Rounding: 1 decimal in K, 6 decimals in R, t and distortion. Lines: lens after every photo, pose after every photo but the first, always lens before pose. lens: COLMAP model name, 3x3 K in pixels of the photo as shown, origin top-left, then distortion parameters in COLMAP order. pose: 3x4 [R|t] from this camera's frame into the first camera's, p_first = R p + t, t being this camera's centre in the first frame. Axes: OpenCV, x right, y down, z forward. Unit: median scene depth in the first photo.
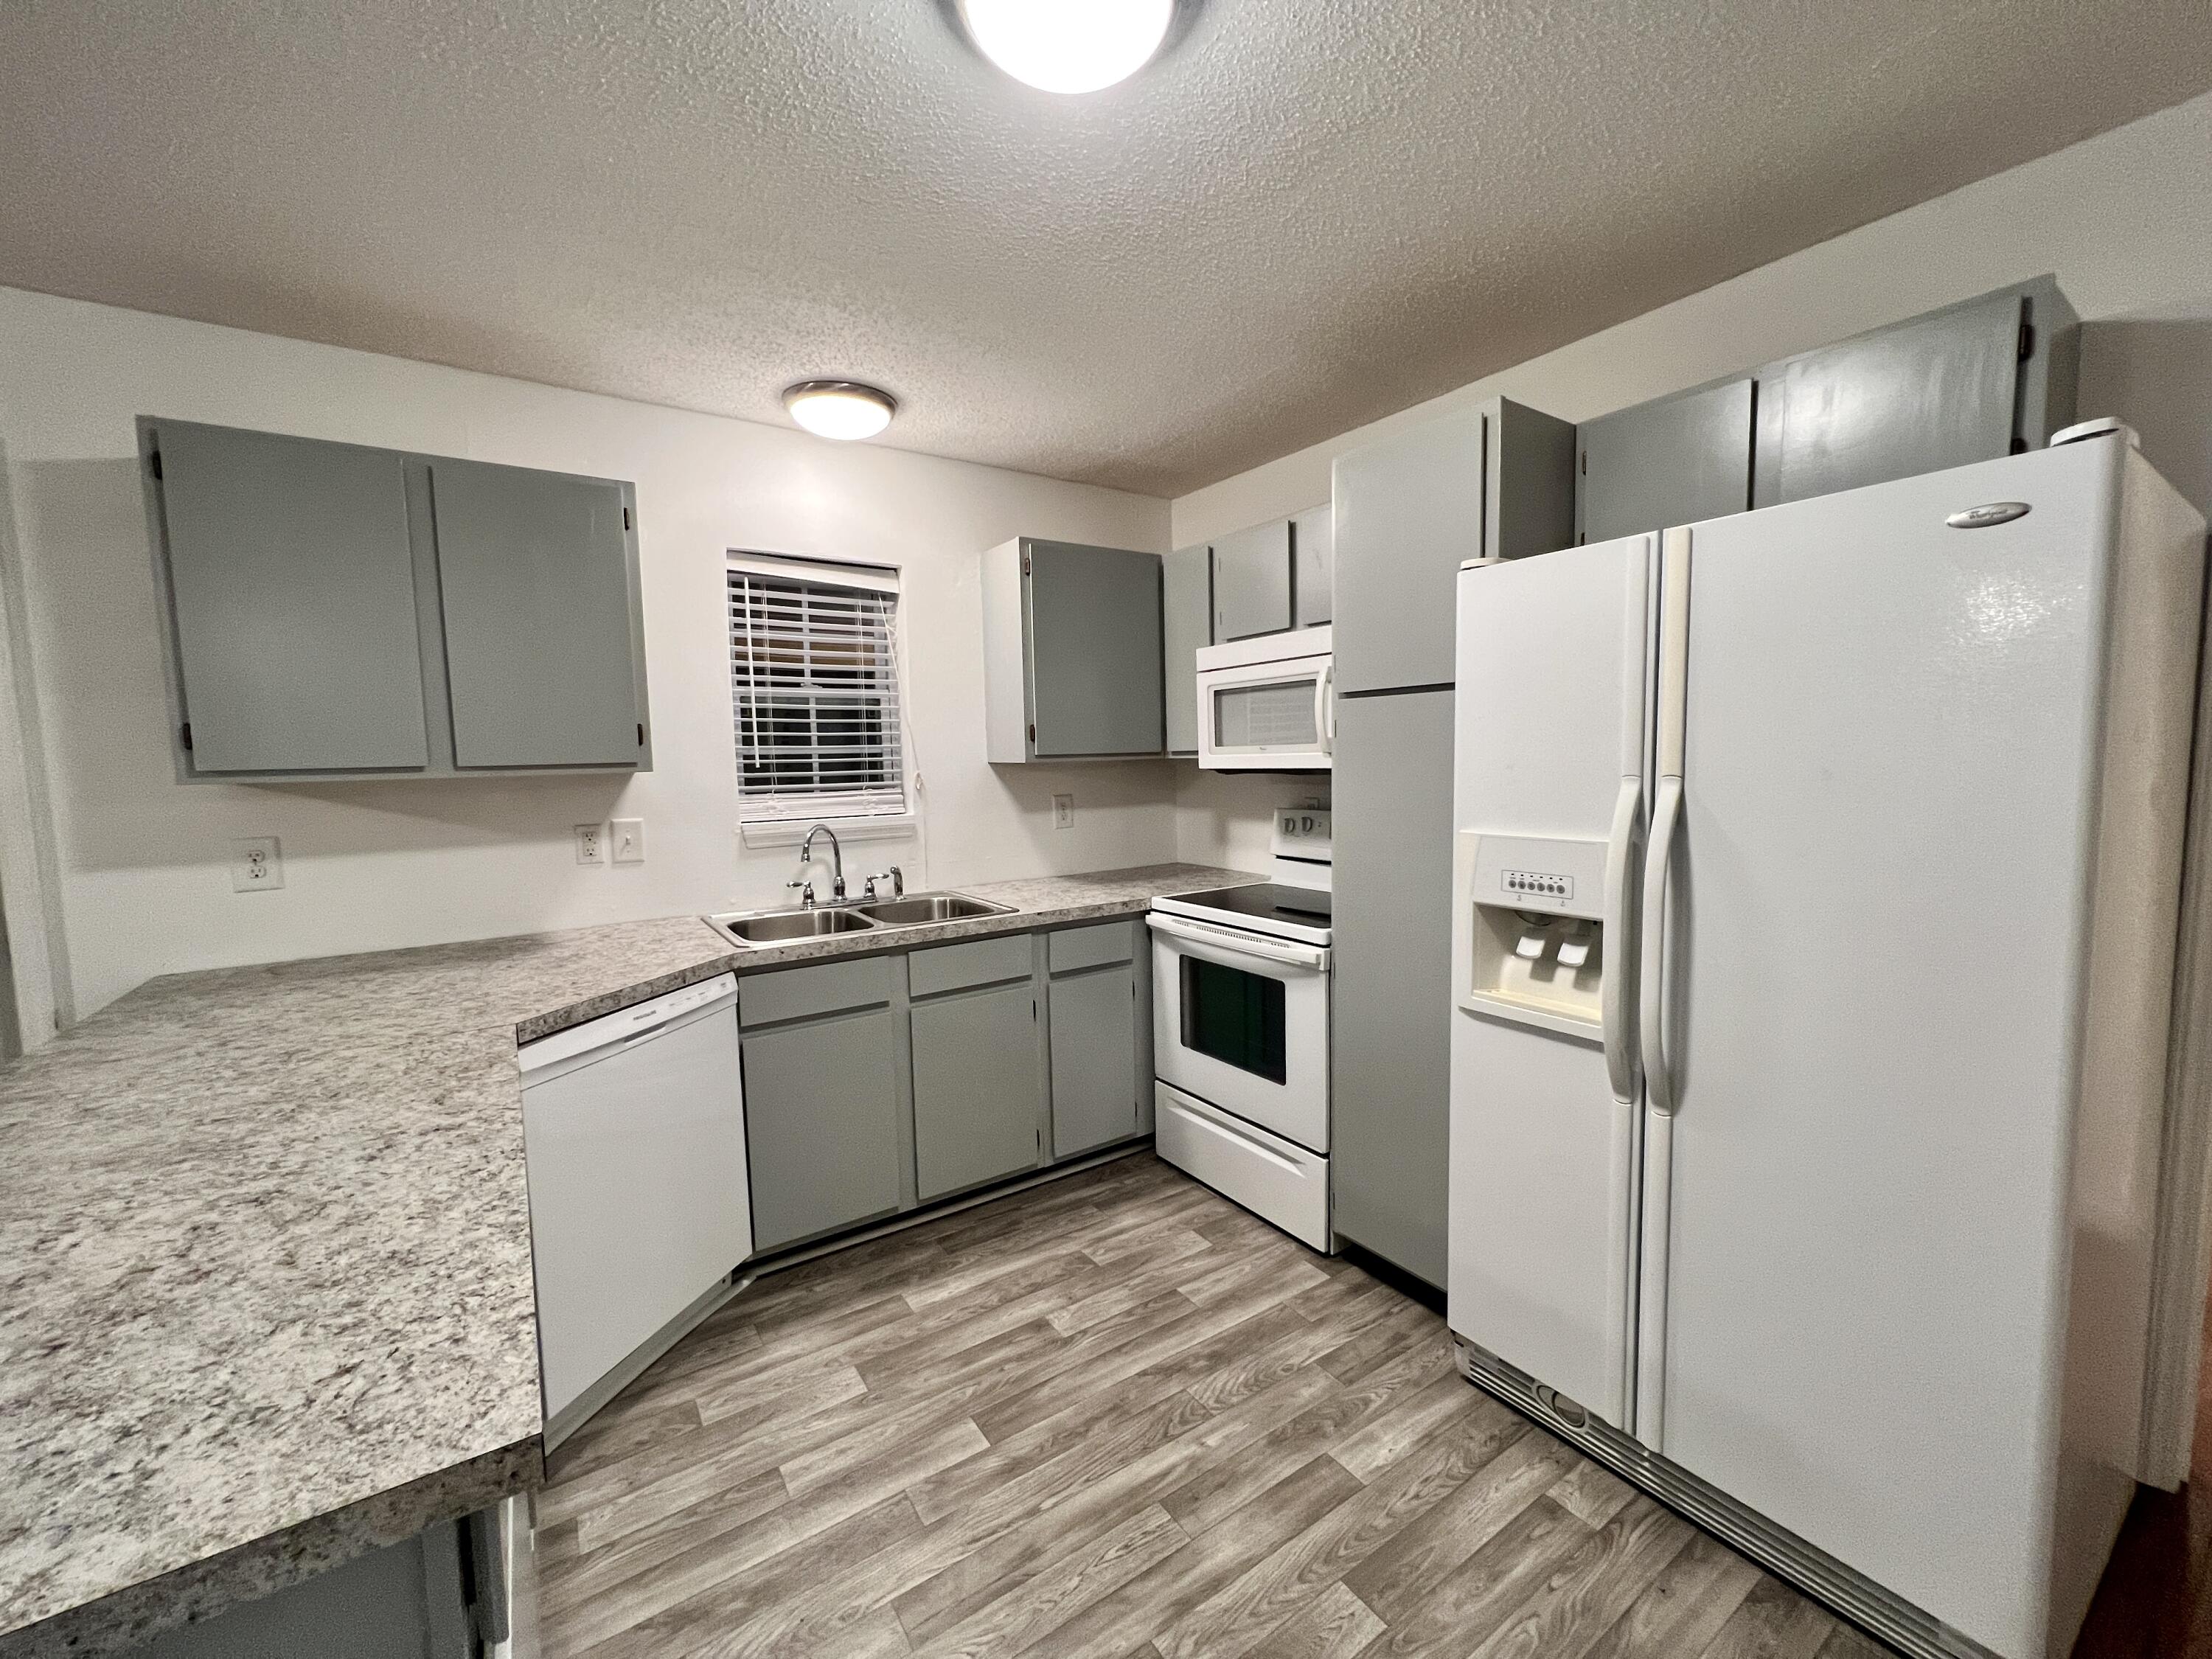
lens RADIAL K [[882.7, 0, 1106.0], [0, 882.7, 829.5], [0, 0, 1]] dist [-0.003273, 0.001084]
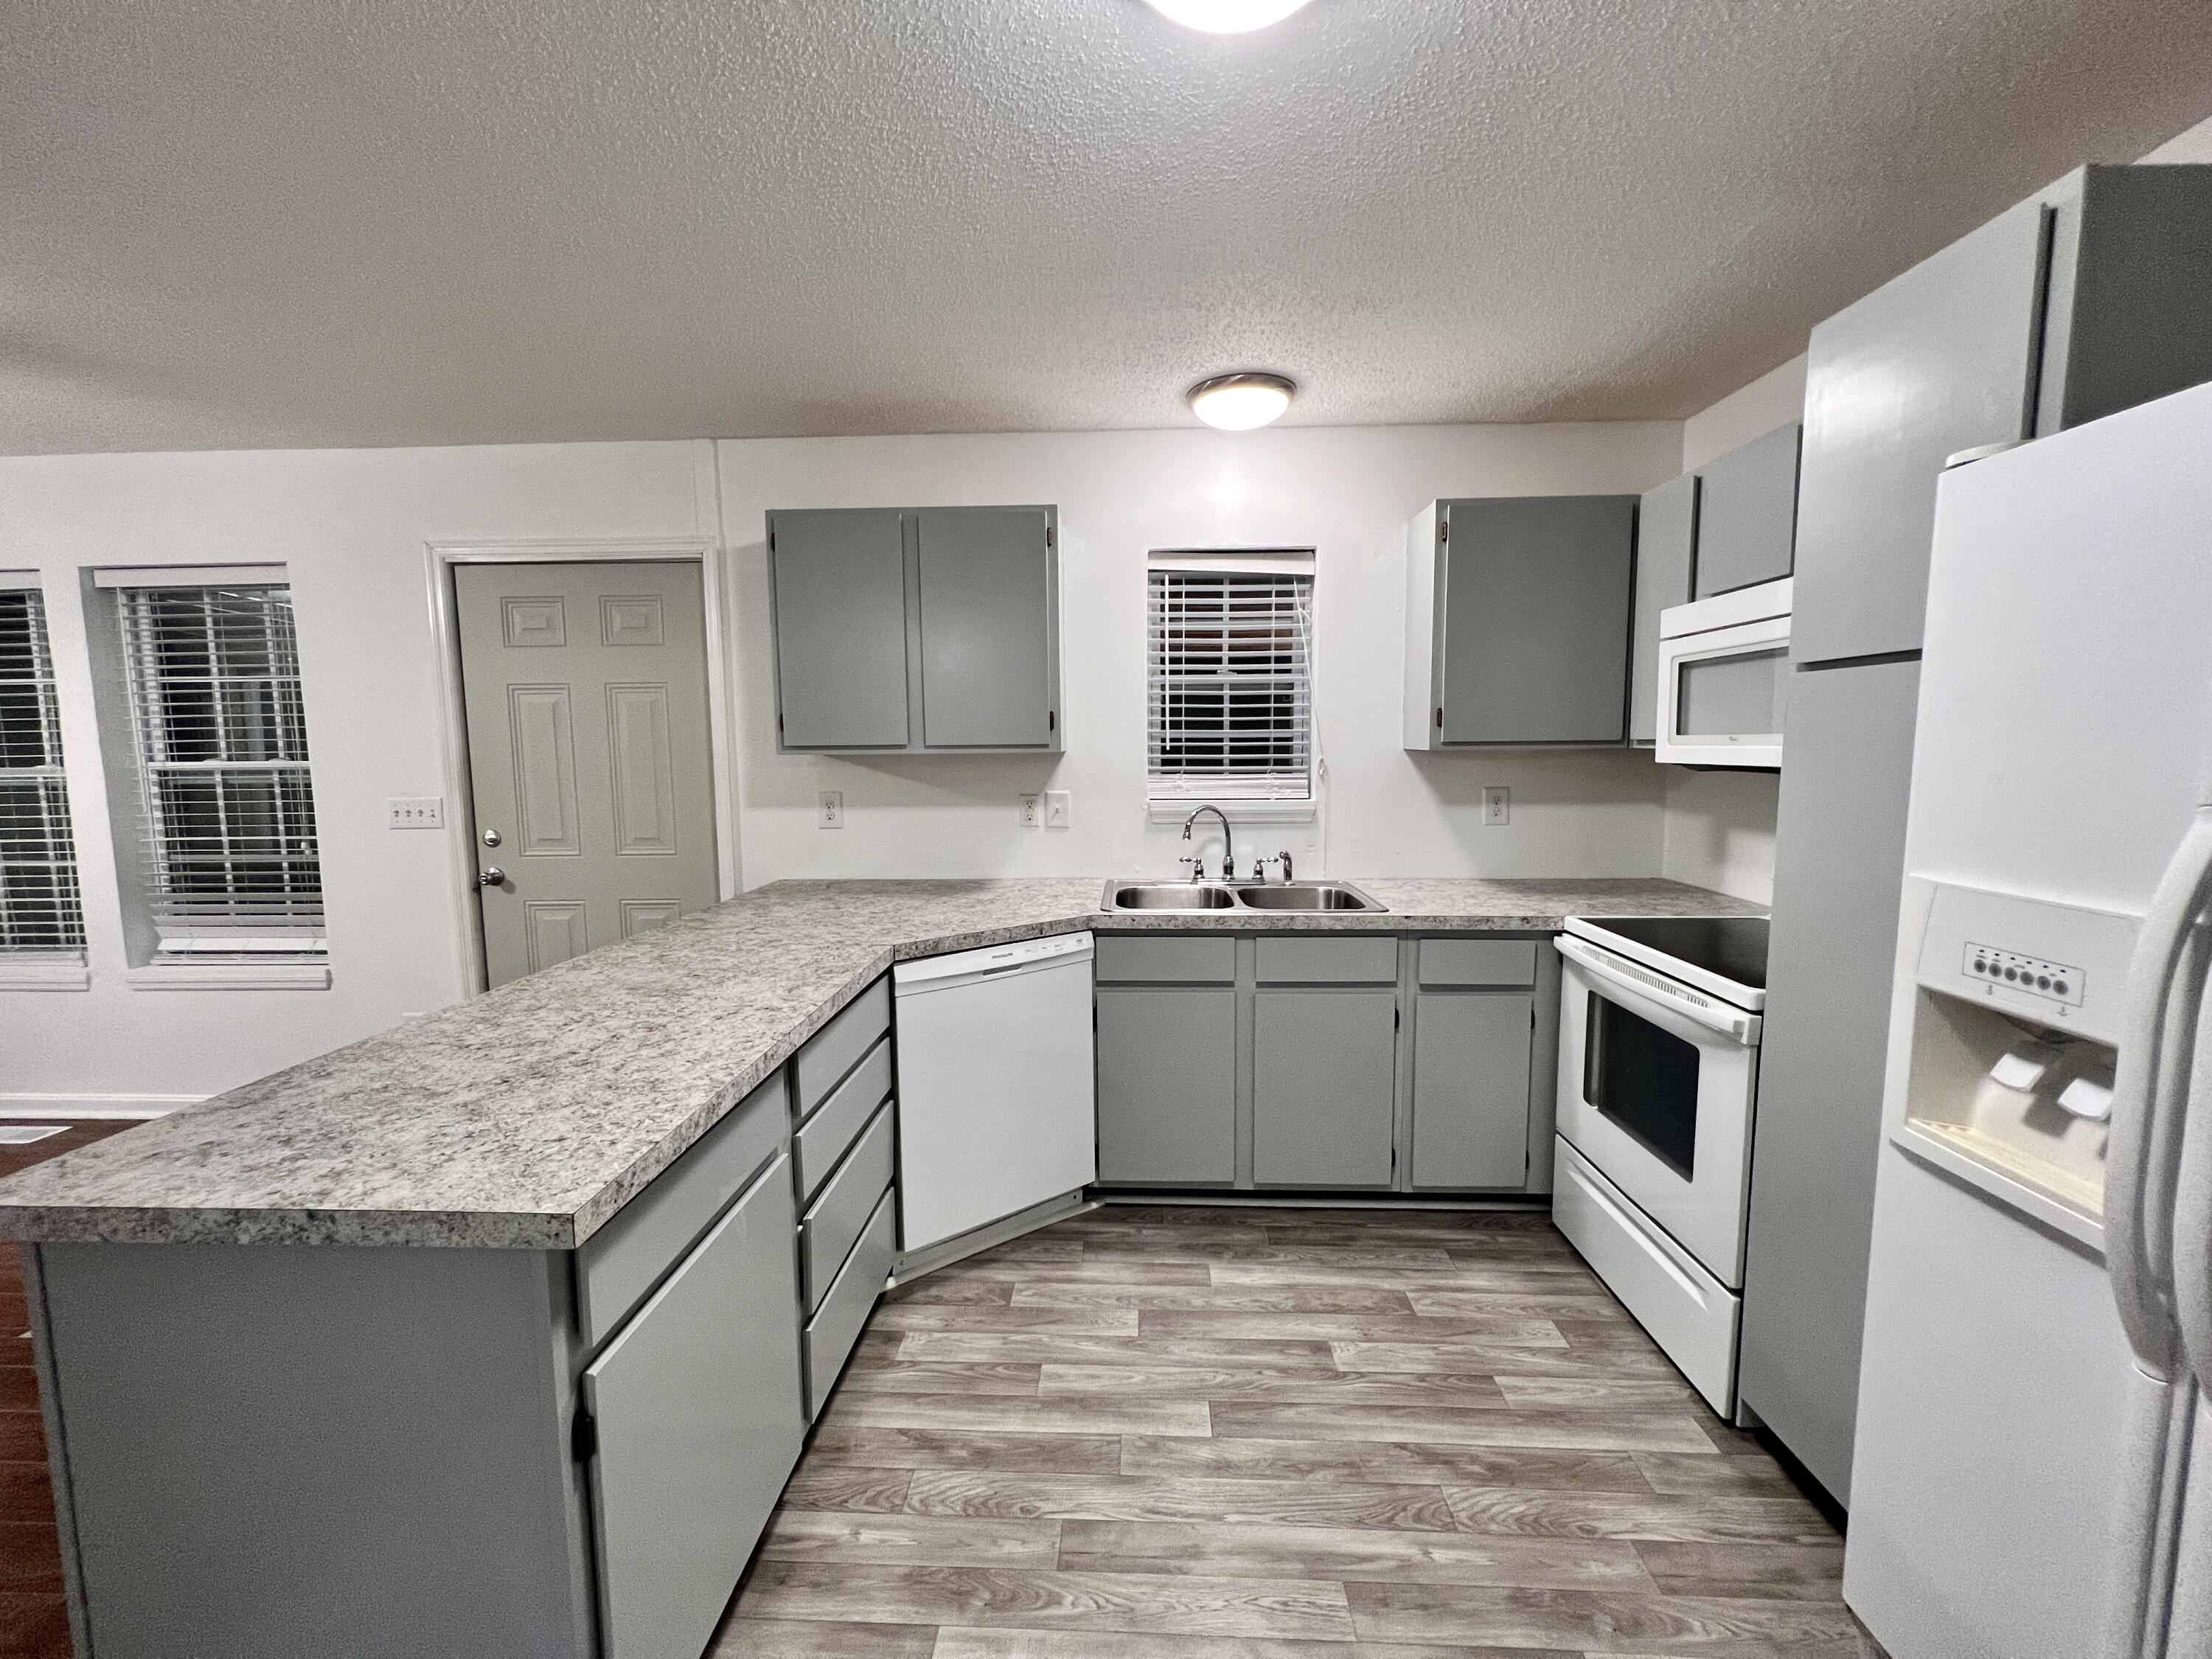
lens RADIAL K [[882.7, 0, 1106.0], [0, 882.7, 829.5], [0, 0, 1]] dist [-0.003273, 0.001084]
pose [[0.803448, 0.074466, -0.590699, 0.250574], [-0.060412, 0.997223, 0.043544, -0.019157], [0.592302, 0.000700, 0.805716, 0.098485]]
